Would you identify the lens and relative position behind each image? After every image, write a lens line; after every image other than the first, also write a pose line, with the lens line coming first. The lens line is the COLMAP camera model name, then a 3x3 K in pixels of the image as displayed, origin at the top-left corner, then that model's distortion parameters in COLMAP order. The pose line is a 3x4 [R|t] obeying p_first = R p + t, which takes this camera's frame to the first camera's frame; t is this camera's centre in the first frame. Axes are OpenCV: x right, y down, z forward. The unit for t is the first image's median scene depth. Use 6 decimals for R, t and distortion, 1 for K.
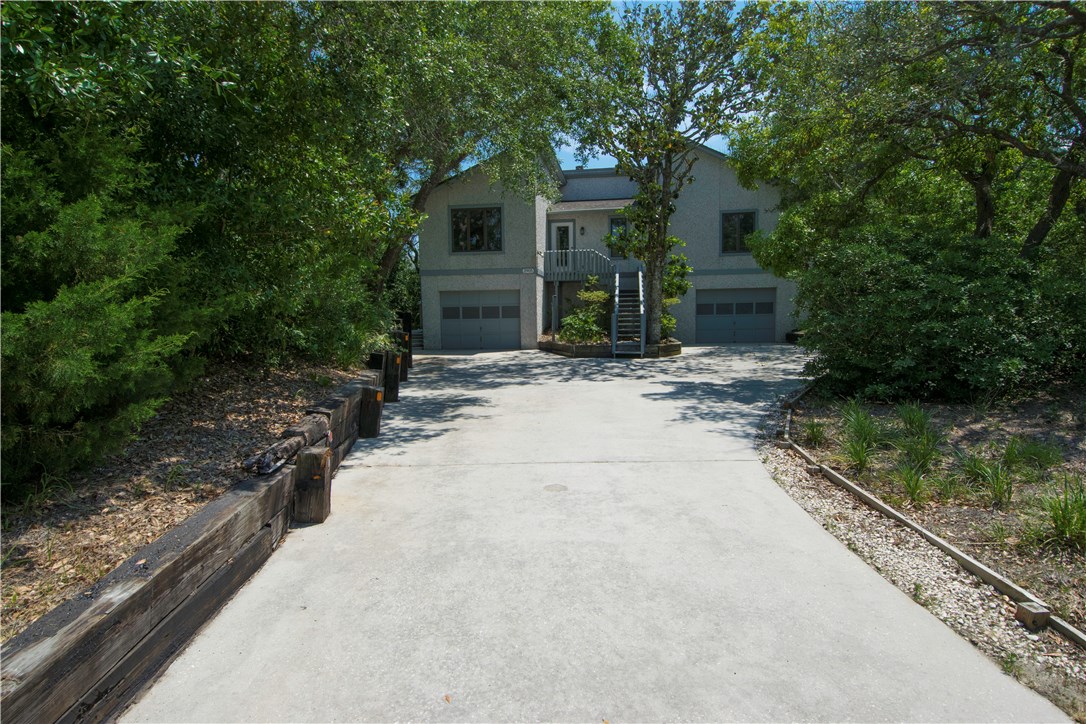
lens RADIAL K [[563.8, 0, 545.1], [0, 563.8, 358.0], [0, 0, 1]] dist [0.054958, -0.059889]
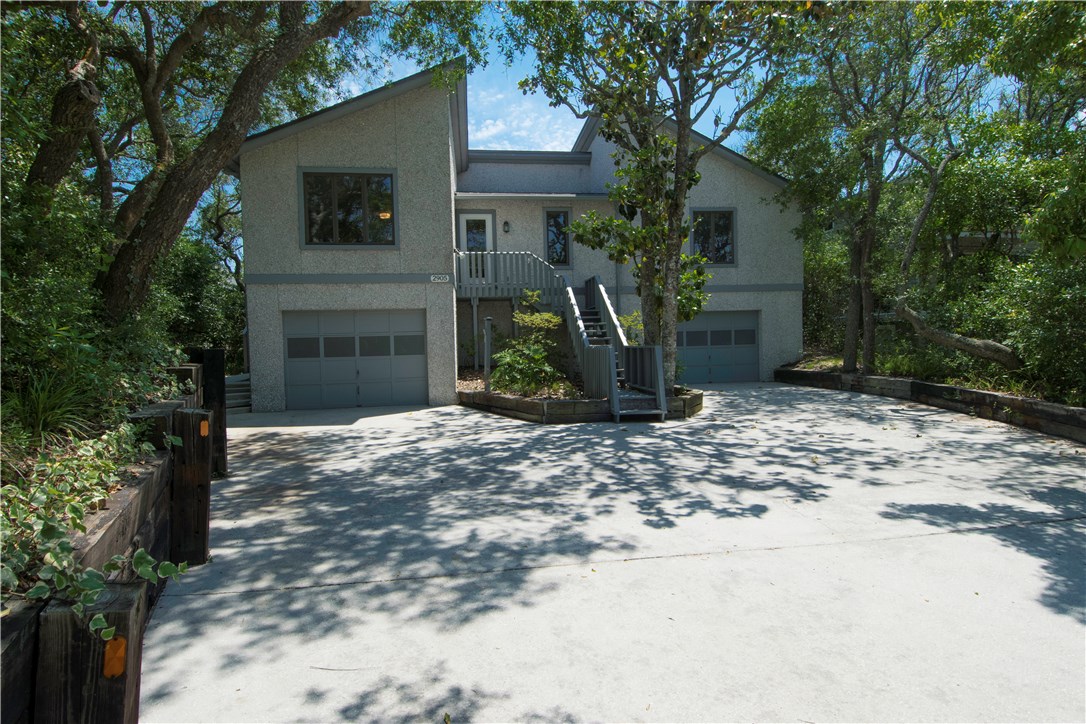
lens RADIAL K [[563.8, 0, 545.1], [0, 563.8, 358.0], [0, 0, 1]] dist [0.054958, -0.059889]
pose [[0.963664, -0.015608, 0.266660, -0.082534], [0.030365, 0.998221, -0.051308, -0.030959], [-0.265385, 0.057541, 0.962424, 0.364311]]
